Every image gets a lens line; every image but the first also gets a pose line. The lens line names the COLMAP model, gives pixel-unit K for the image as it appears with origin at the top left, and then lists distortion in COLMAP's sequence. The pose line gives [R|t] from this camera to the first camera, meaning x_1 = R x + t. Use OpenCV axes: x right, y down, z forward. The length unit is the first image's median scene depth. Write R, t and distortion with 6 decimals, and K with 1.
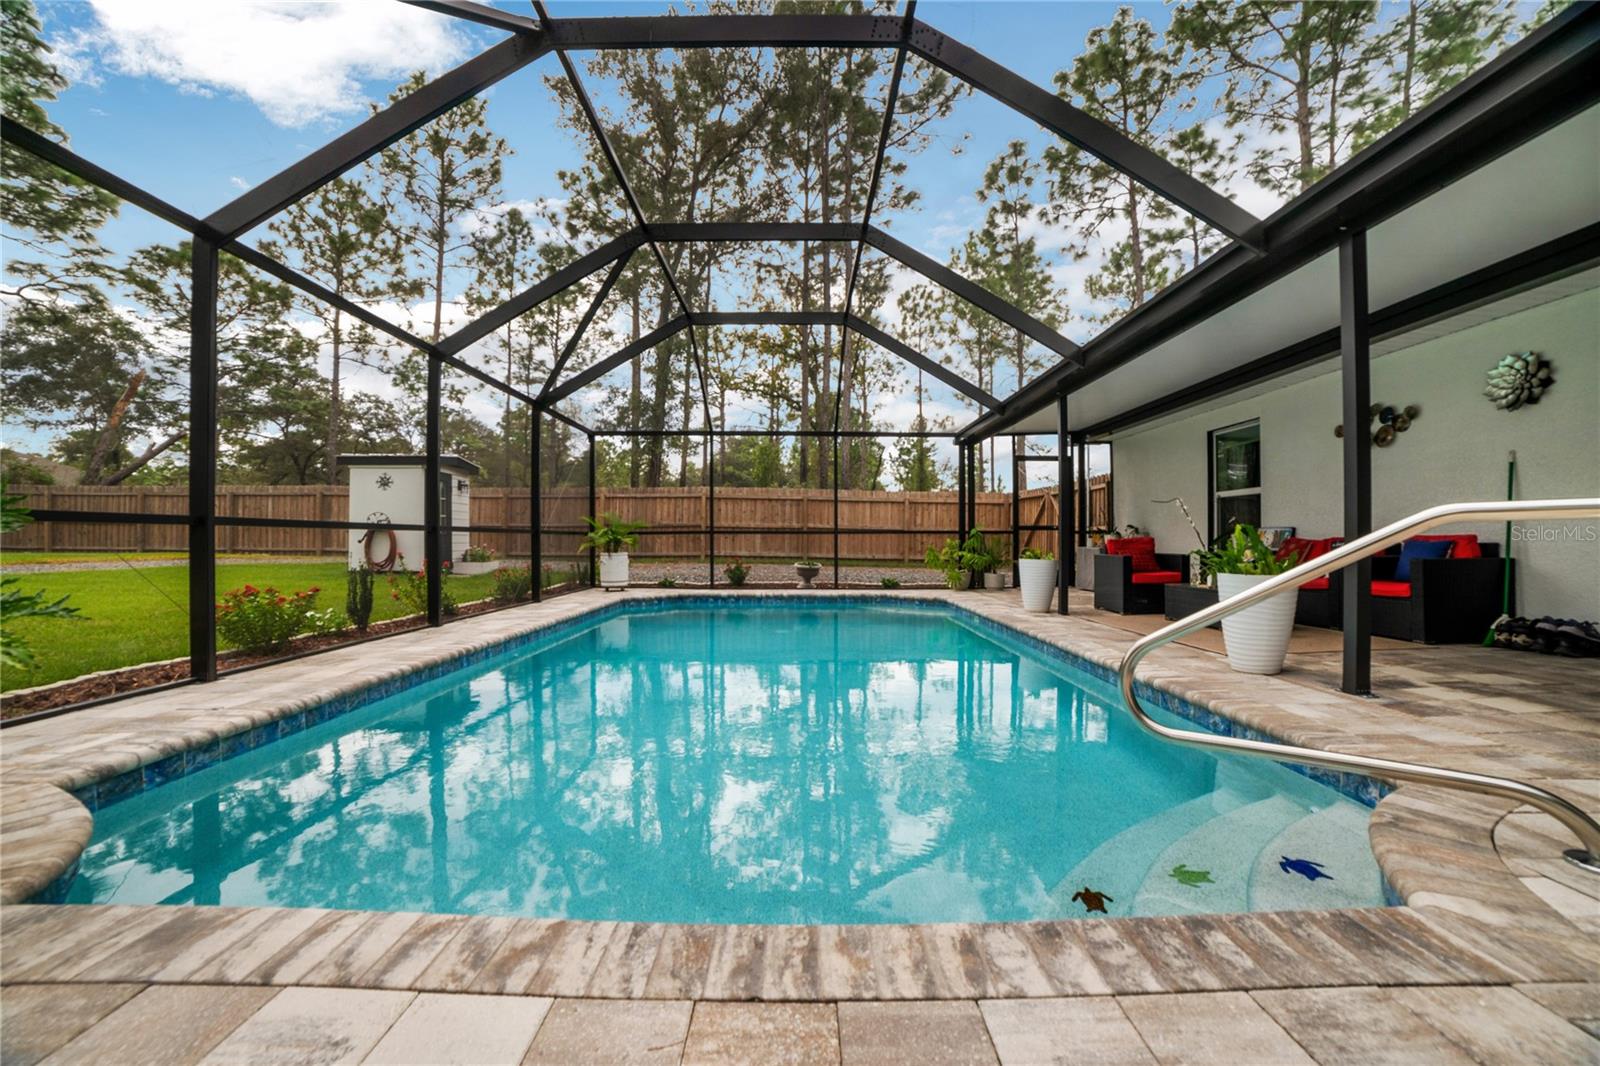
lens RADIAL K [[658.7, 0, 796.9], [0, 658.7, 527.8], [0, 0, 1]] dist [-0.105189, 0.035078]
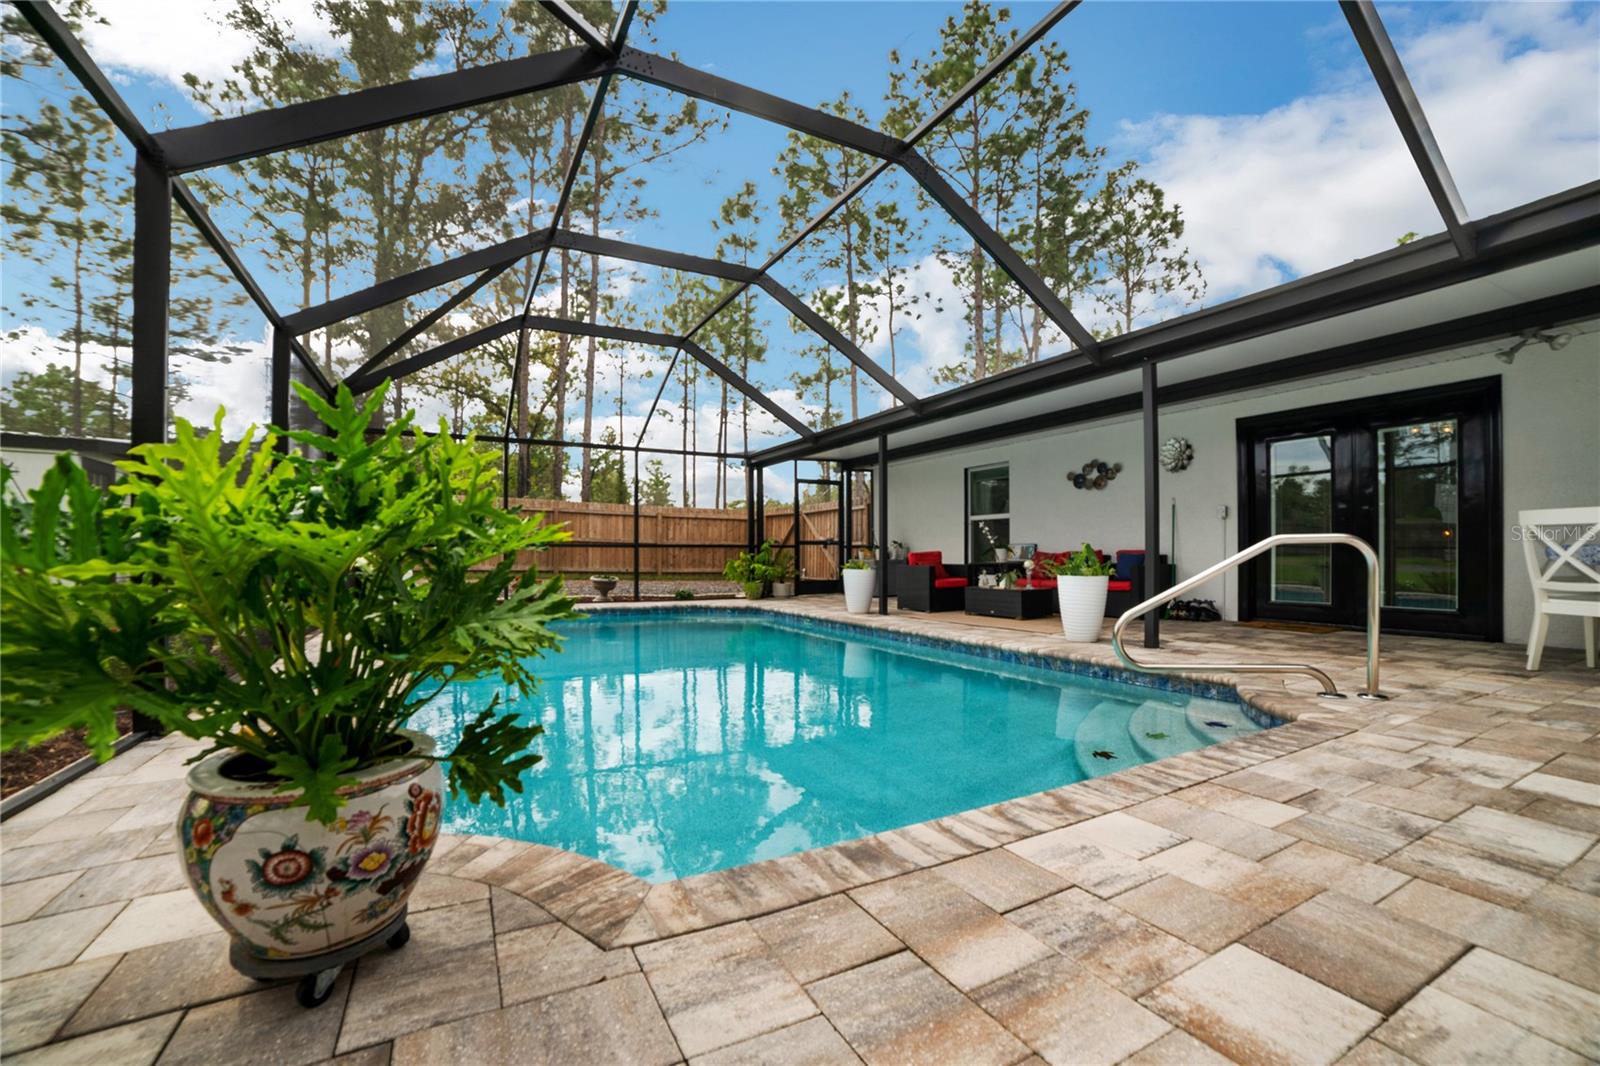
lens RADIAL K [[659.5, 0, 806.8], [0, 659.5, 536.1], [0, 0, 1]] dist [-0.105779, 0.038646]
pose [[0.884539, 0.010994, 0.466336, -0.284253], [-0.007462, 0.999928, -0.009422, -0.000829], [-0.466406, 0.004854, 0.884557, -0.027550]]
